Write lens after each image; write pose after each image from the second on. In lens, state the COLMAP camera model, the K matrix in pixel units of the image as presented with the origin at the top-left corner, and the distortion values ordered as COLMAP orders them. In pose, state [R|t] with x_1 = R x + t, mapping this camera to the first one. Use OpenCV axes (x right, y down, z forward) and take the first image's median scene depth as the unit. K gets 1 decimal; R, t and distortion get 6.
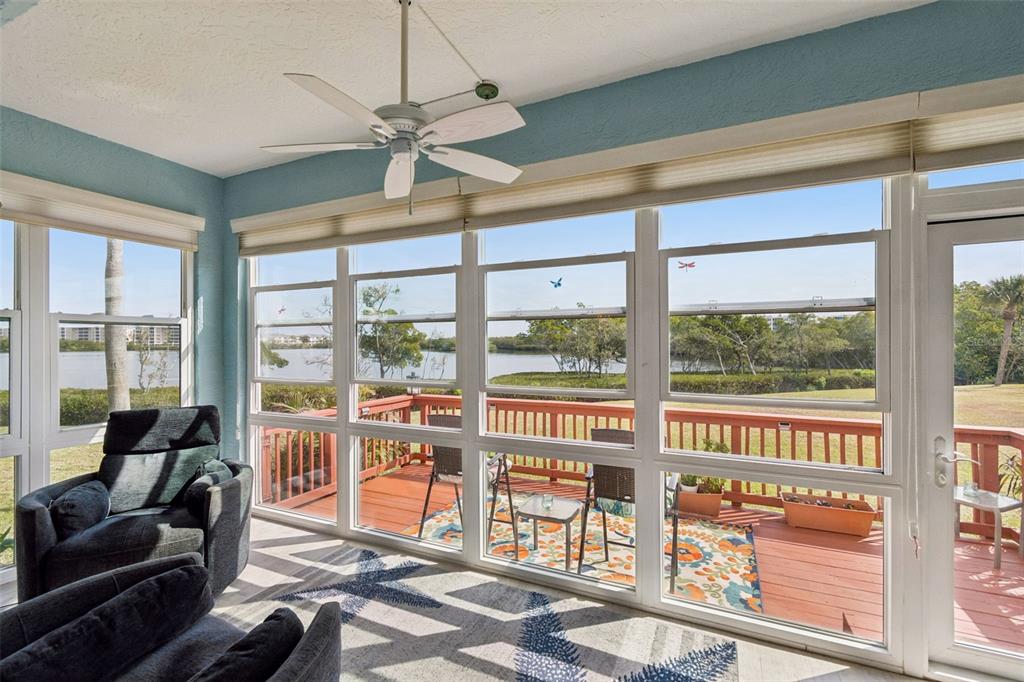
lens RADIAL K [[452.2, 0, 513.1], [0, 452.2, 347.7], [0, 0, 1]] dist [0.000087, -0.000212]
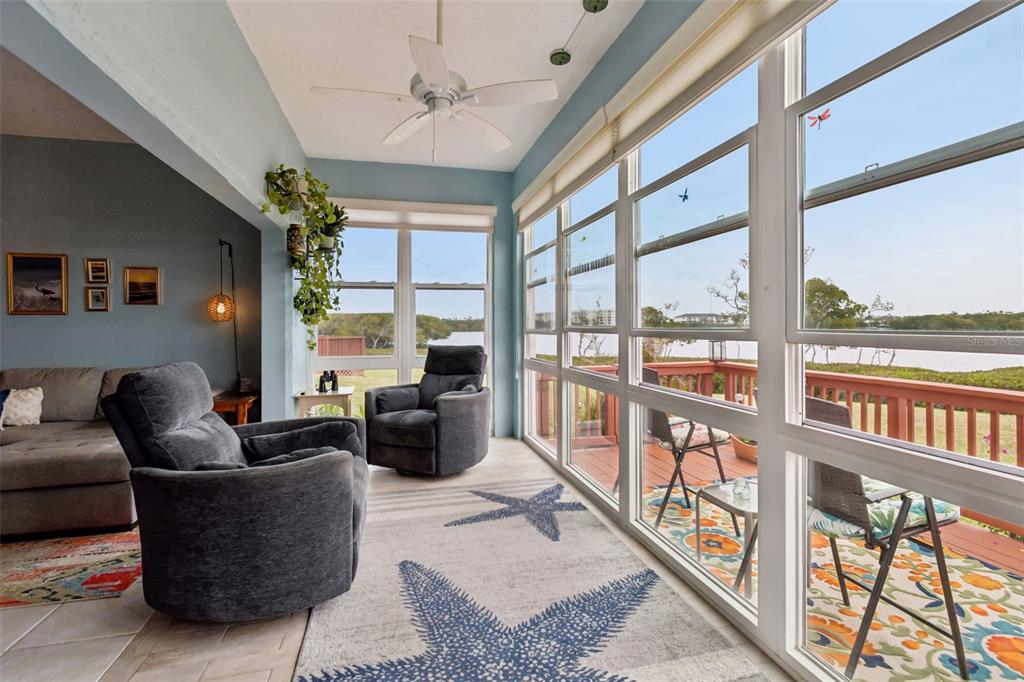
lens RADIAL K [[466.2, 0, 505.7], [0, 466.2, 335.0], [0, 0, 1]] dist [0.001963, 0.000342]
pose [[0.623598, 0.014475, -0.781611, 0.102604], [-0.002723, 0.999863, 0.016344, 0.016597], [0.781741, -0.008064, 0.623552, 0.046478]]
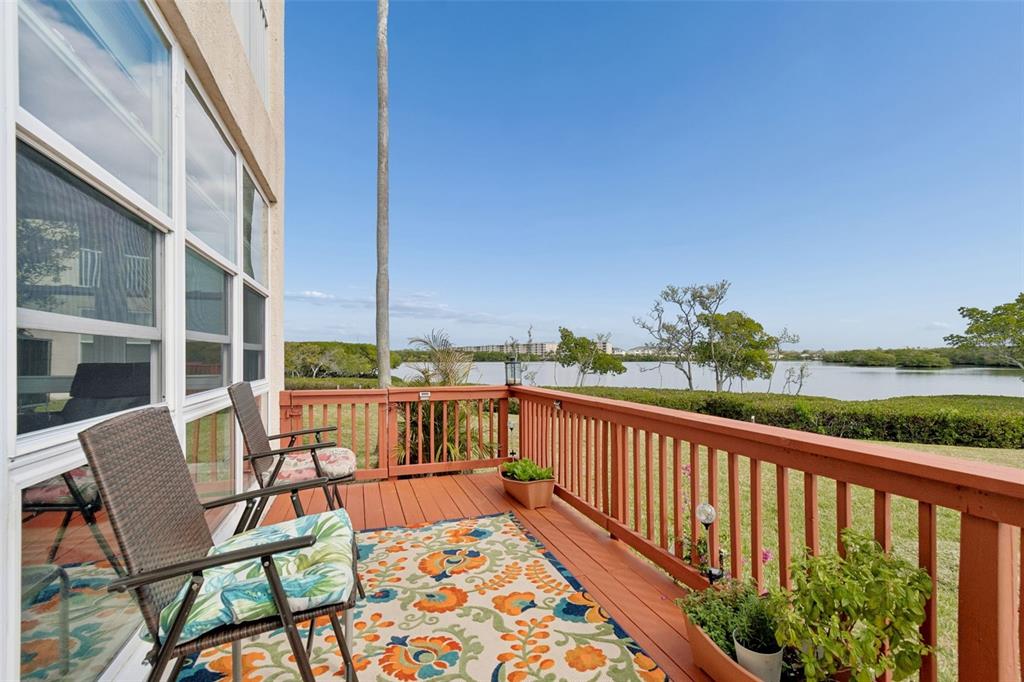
lens RADIAL K [[458.1, 0, 508.9], [0, 458.1, 354.8], [0, 0, 1]] dist [0.003198, -0.000757]
pose [[0.687071, 0.000090, -0.726590, 0.161002], [-0.009681, 0.999912, -0.009031, 0.024666], [0.726526, 0.013239, 0.687012, 0.187916]]
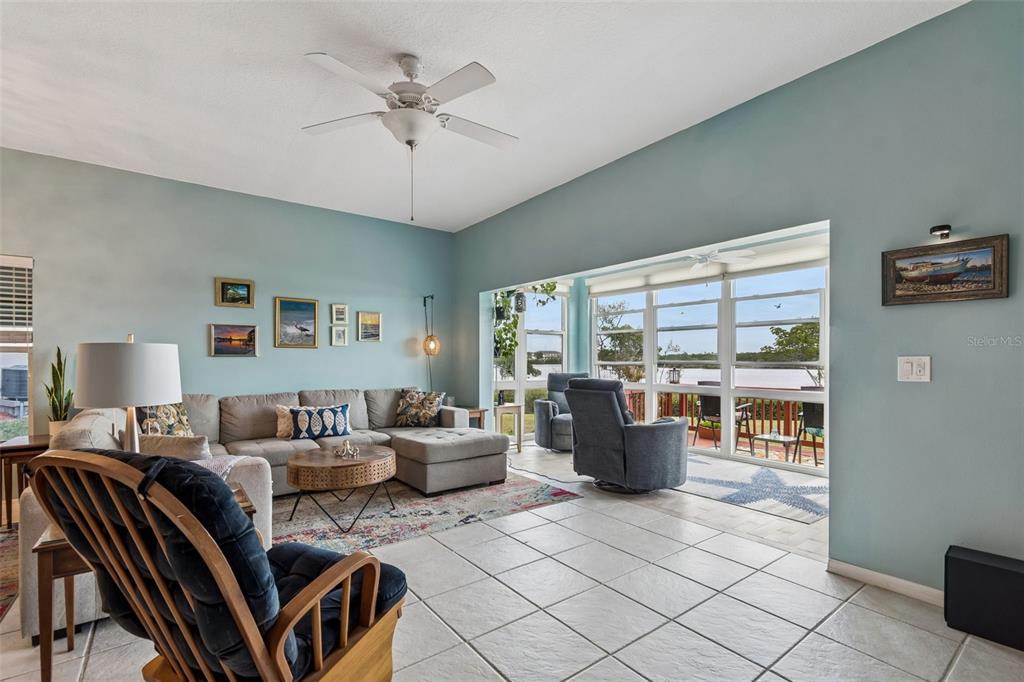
lens RADIAL K [[463.6, 0, 507.7], [0, 463.6, 366.2], [0, 0, 1]] dist [-0.001089, -0.000374]
pose [[0.880653, 0.009692, -0.473663, 0.004314], [-0.007955, 0.999952, 0.005670, 0.020258], [0.473695, -0.001226, 0.880688, -0.234478]]
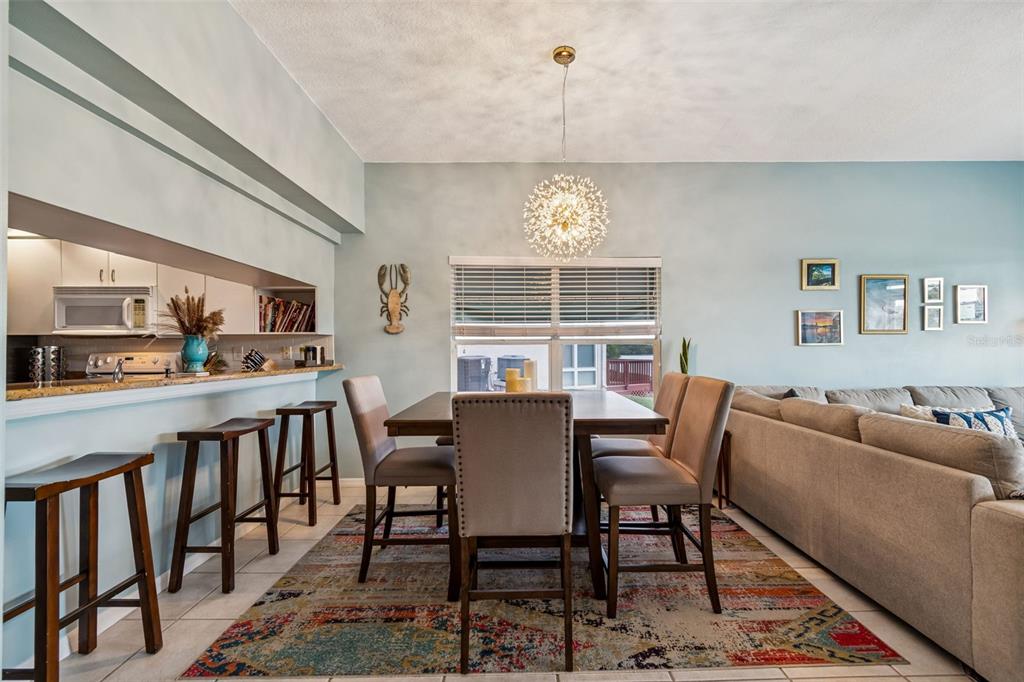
lens RADIAL K [[470.8, 0, 524.0], [0, 470.8, 342.5], [0, 0, 1]] dist [0.004271, -0.000556]
pose [[0.430666, -0.010597, -0.902449, -0.132131], [-0.002951, 0.999909, -0.013150, 0.019652], [0.902507, 0.008326, 0.430596, -0.335420]]
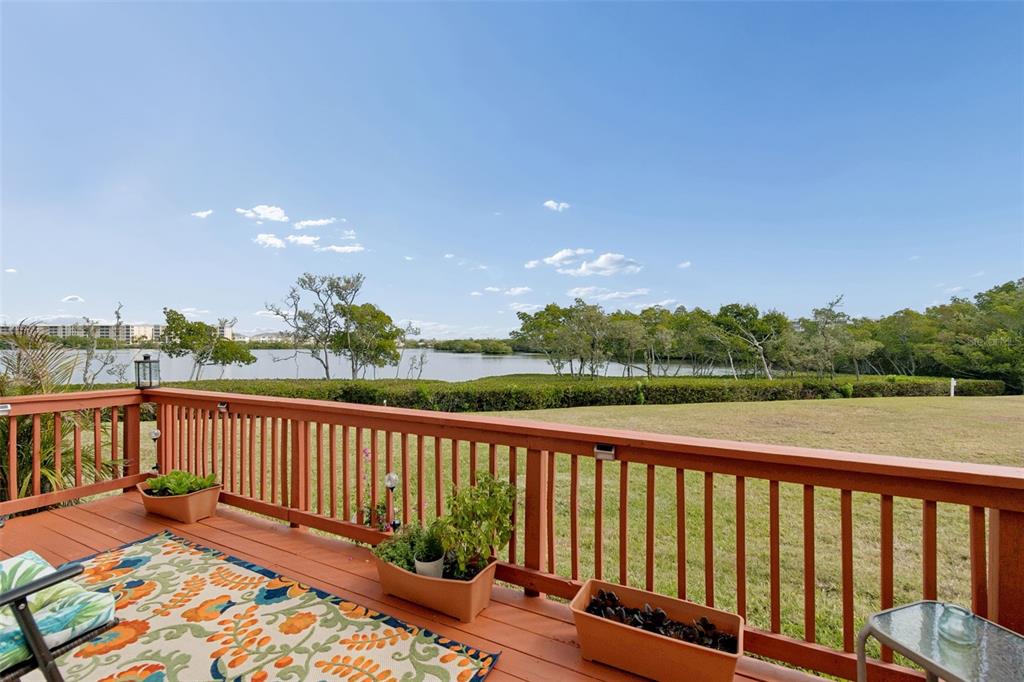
lens RADIAL K [[465.4, 0, 509.7], [0, 465.4, 349.5], [0, 0, 1]] dist [0.000534, 0.000158]
pose [[0.998584, 0.010771, -0.052098, 0.158403], [-0.010868, 0.999940, -0.001590, 0.017656], [0.052078, 0.002154, 0.998641, 0.141314]]
